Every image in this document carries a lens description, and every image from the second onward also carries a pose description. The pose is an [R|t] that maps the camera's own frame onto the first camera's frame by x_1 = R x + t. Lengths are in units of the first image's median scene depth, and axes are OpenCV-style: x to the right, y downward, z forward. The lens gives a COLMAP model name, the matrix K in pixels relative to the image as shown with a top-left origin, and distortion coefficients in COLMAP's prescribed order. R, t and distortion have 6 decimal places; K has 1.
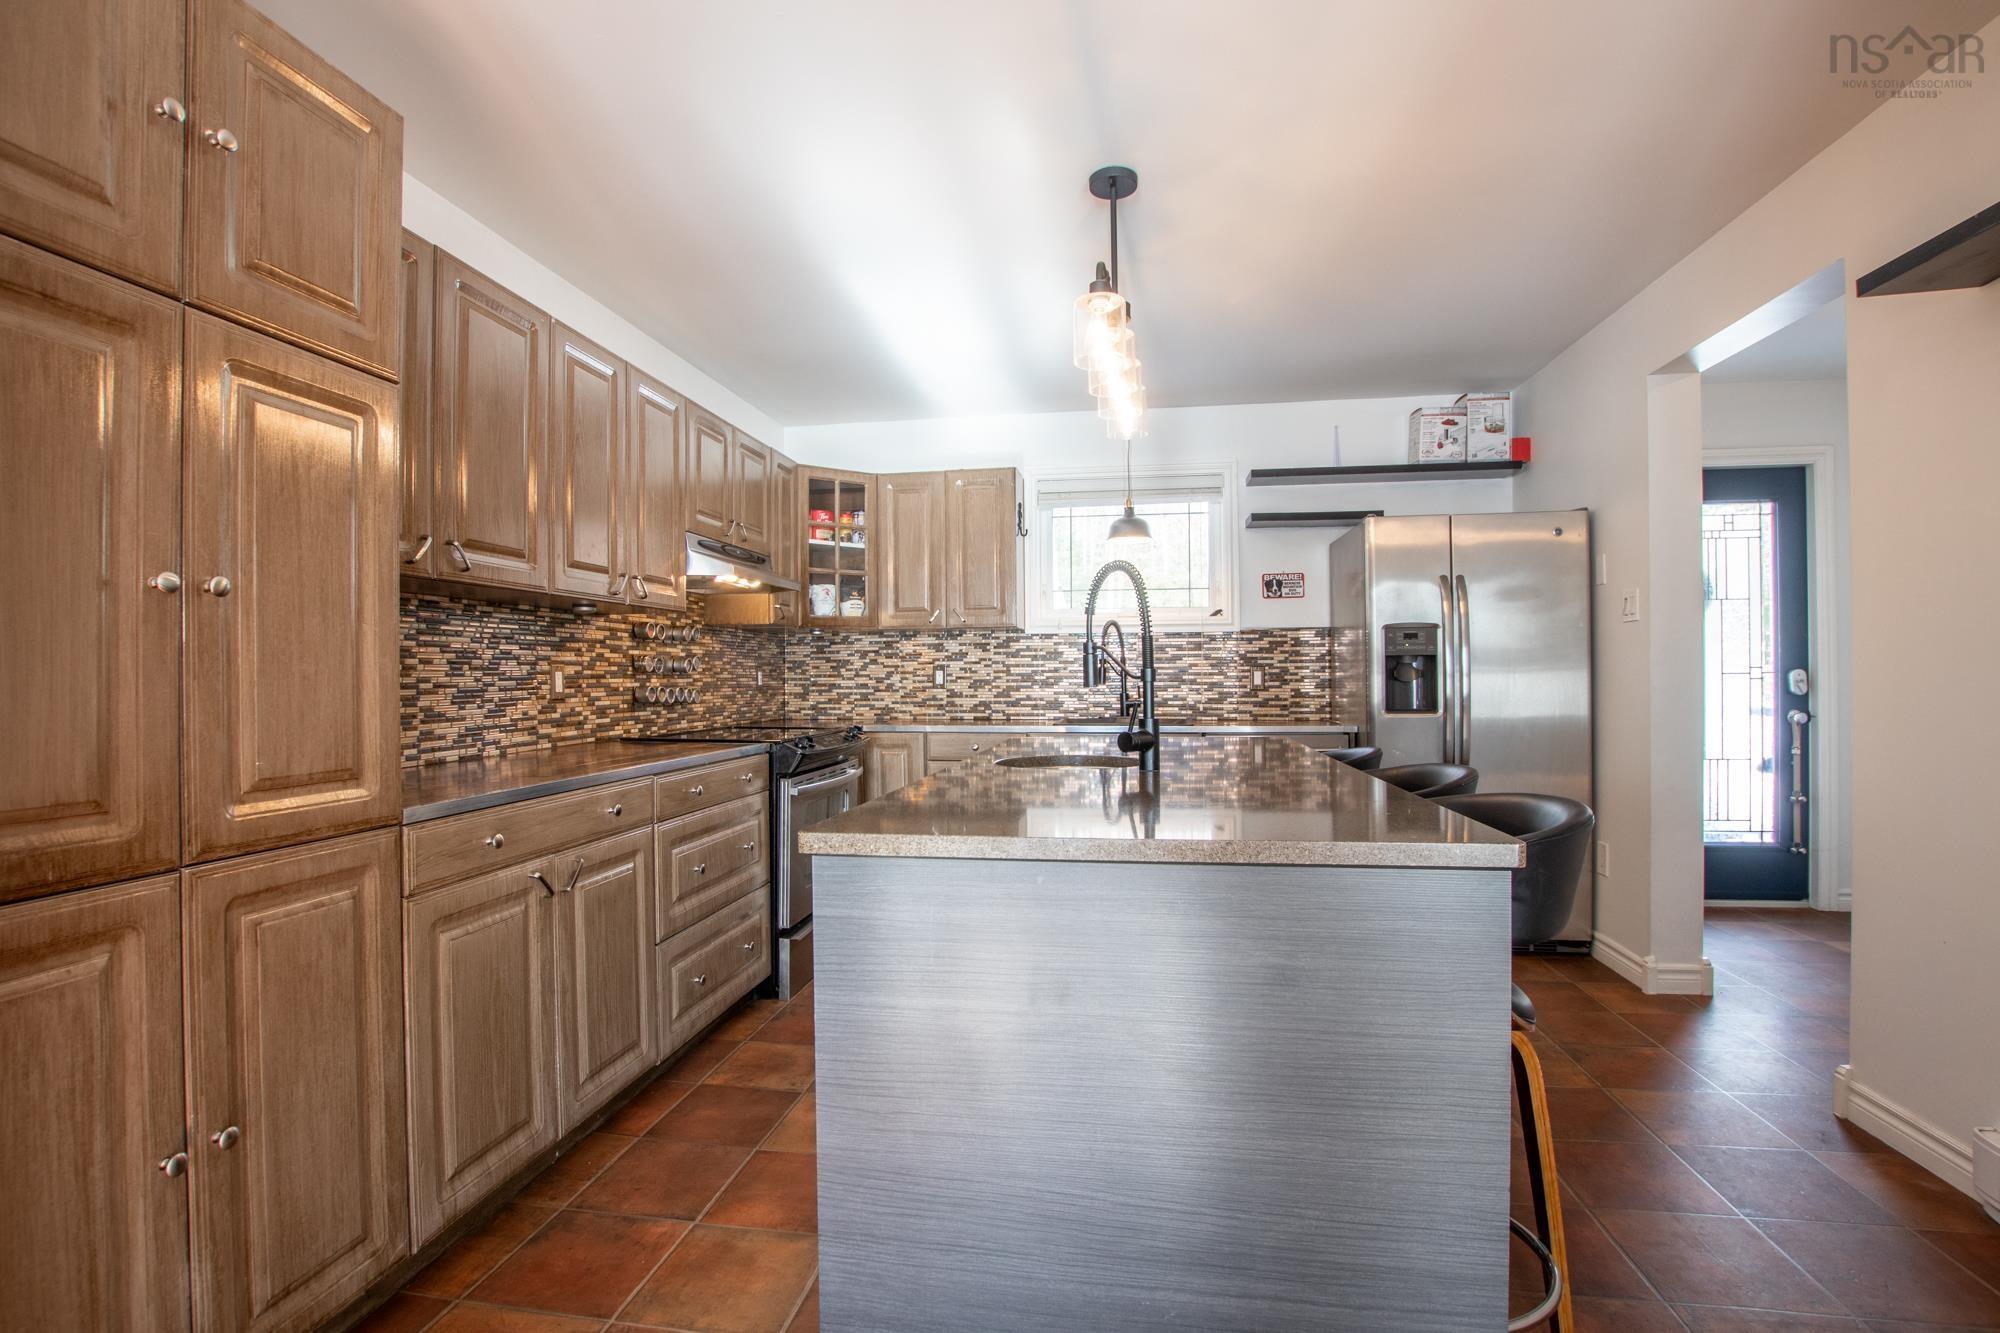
lens RADIAL K [[955.8, 0, 1000.0], [0, 955.8, 666.5], [0, 0, 1]] dist [-0.000998, -0.000037]
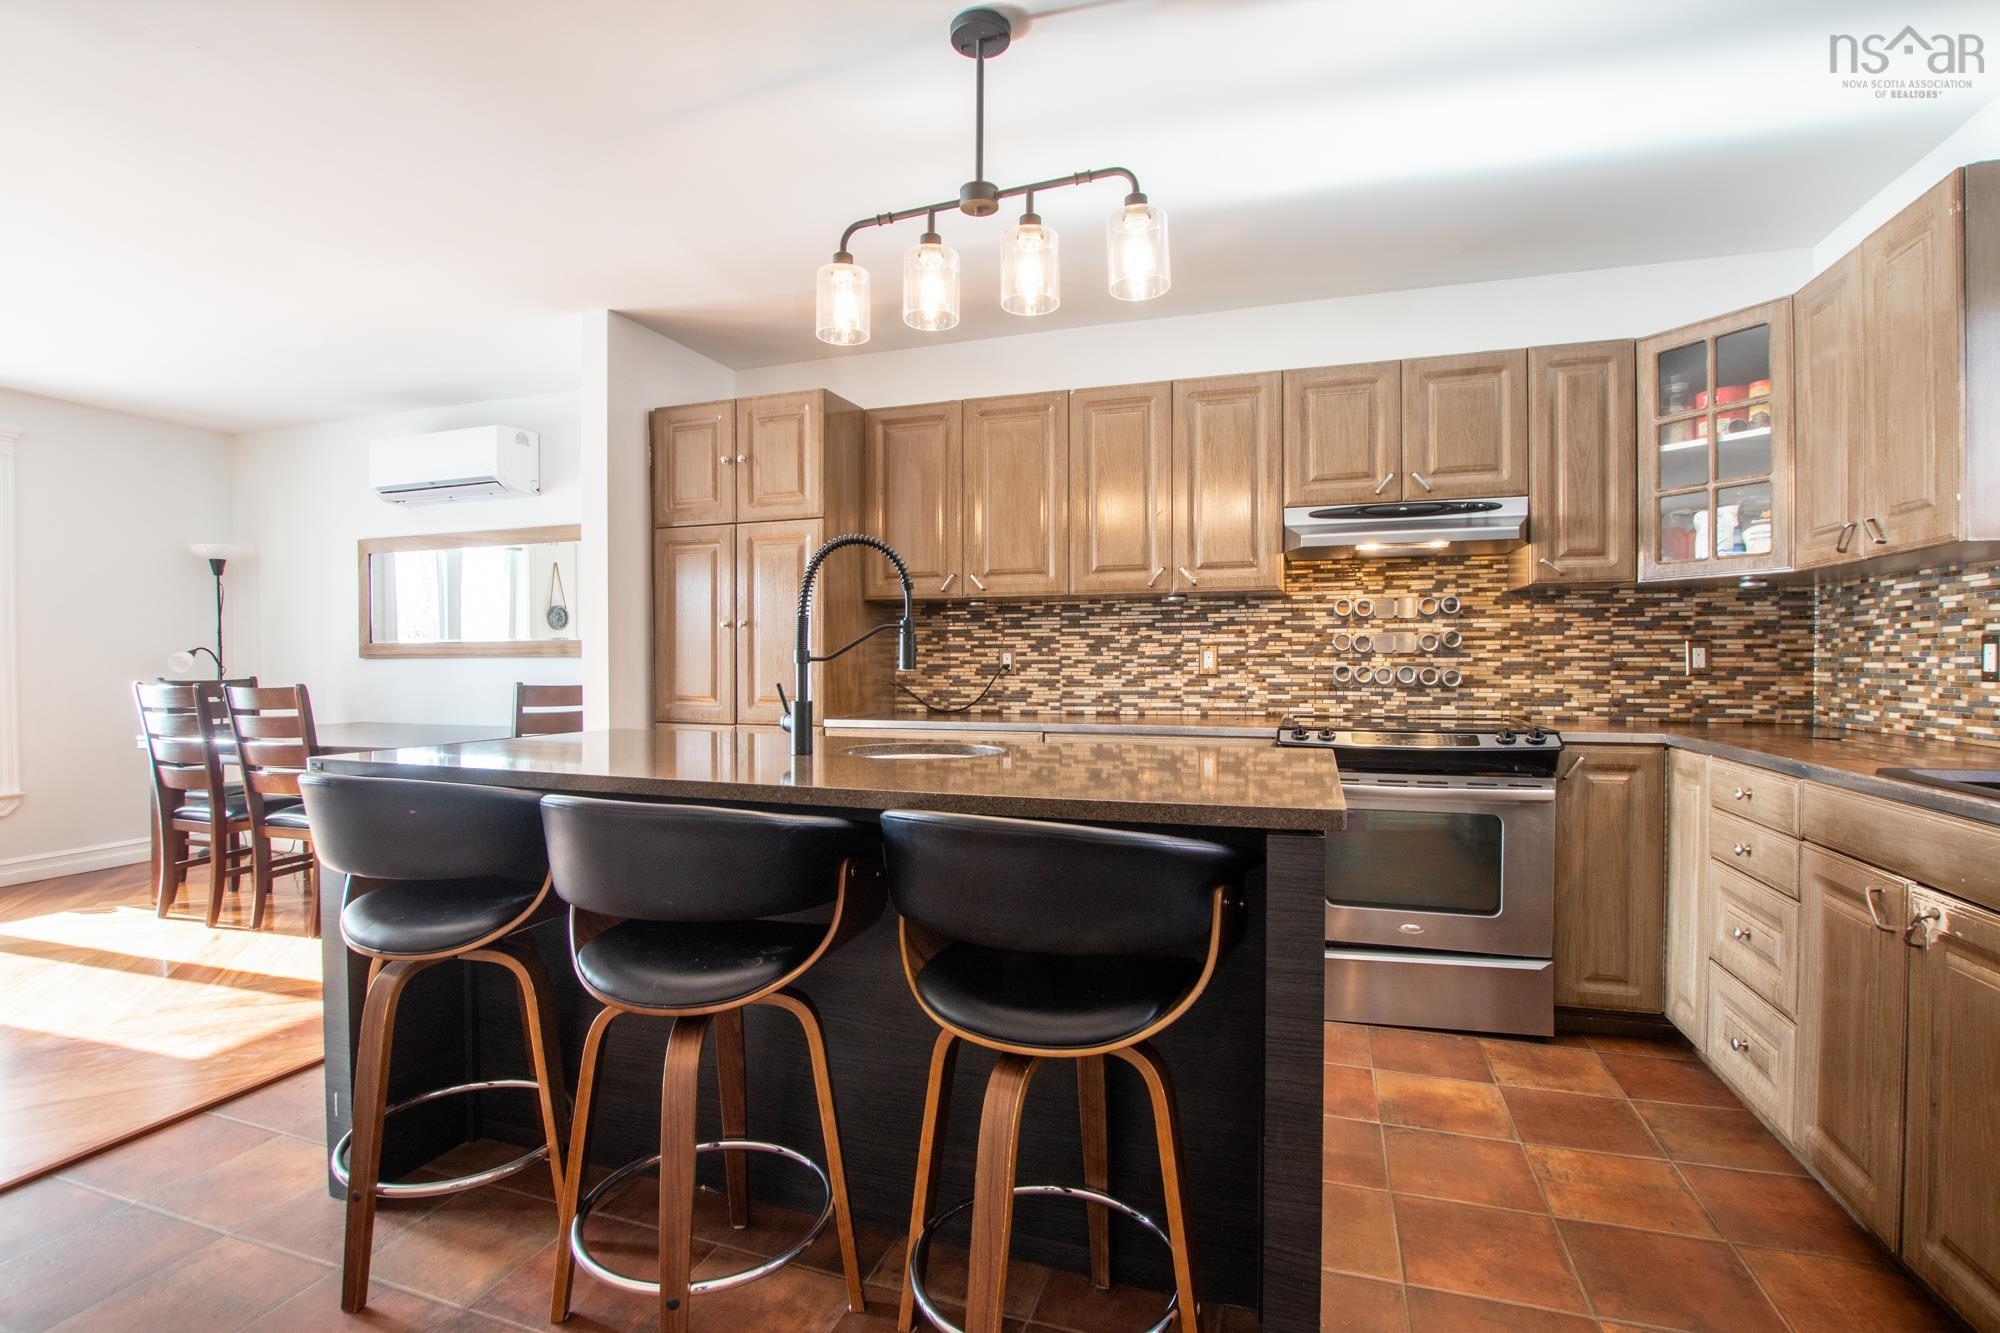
lens RADIAL K [[955.8, 0, 1000.0], [0, 955.8, 666.5], [0, 0, 1]] dist [-0.000998, -0.000037]
pose [[-0.164468, 0.017946, -0.986219, 0.745640], [0.013328, 0.999784, 0.015970, 0.001960], [0.986292, -0.010518, -0.164671, 0.941748]]
